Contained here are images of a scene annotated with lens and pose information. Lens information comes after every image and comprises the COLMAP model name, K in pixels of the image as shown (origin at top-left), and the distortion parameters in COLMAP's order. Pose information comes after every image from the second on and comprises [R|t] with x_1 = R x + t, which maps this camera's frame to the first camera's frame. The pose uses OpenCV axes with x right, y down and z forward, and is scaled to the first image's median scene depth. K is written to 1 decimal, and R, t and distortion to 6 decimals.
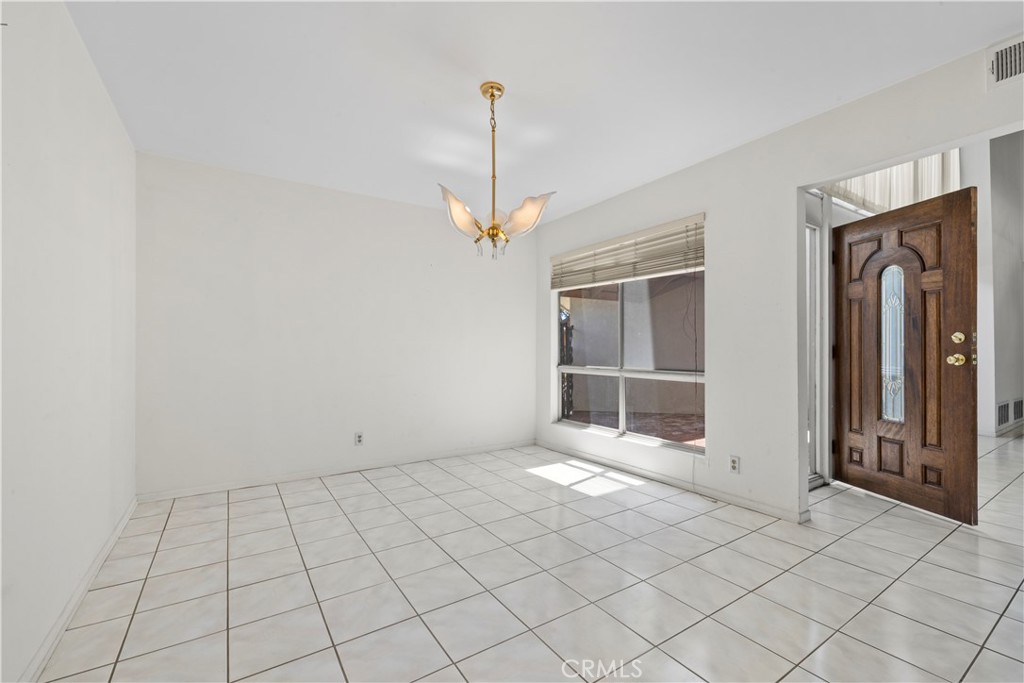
lens RADIAL K [[431.7, 0, 510.0], [0, 431.7, 346.5], [0, 0, 1]] dist [-0.002791, -0.000159]
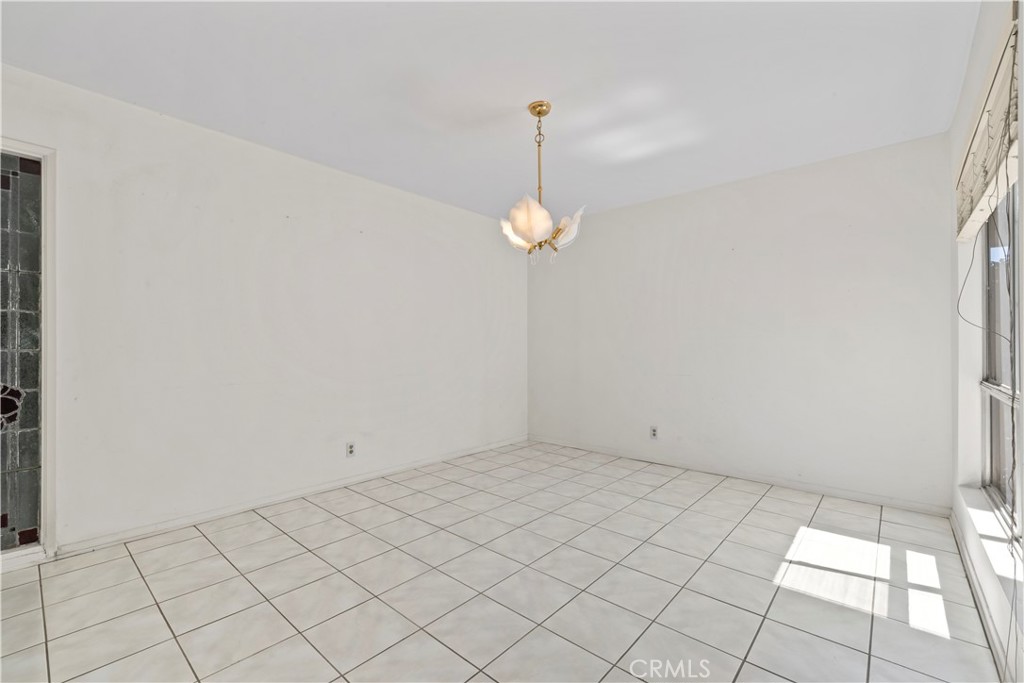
lens RADIAL K [[436.8, 0, 512.0], [0, 436.8, 341.5], [0, 0, 1]] dist [-0.000282, 0.000252]
pose [[0.264049, -0.008876, -0.964469, 0.657934], [0.002671, 0.999961, -0.008471, -0.000761], [0.964506, -0.000339, 0.264062, 0.427551]]
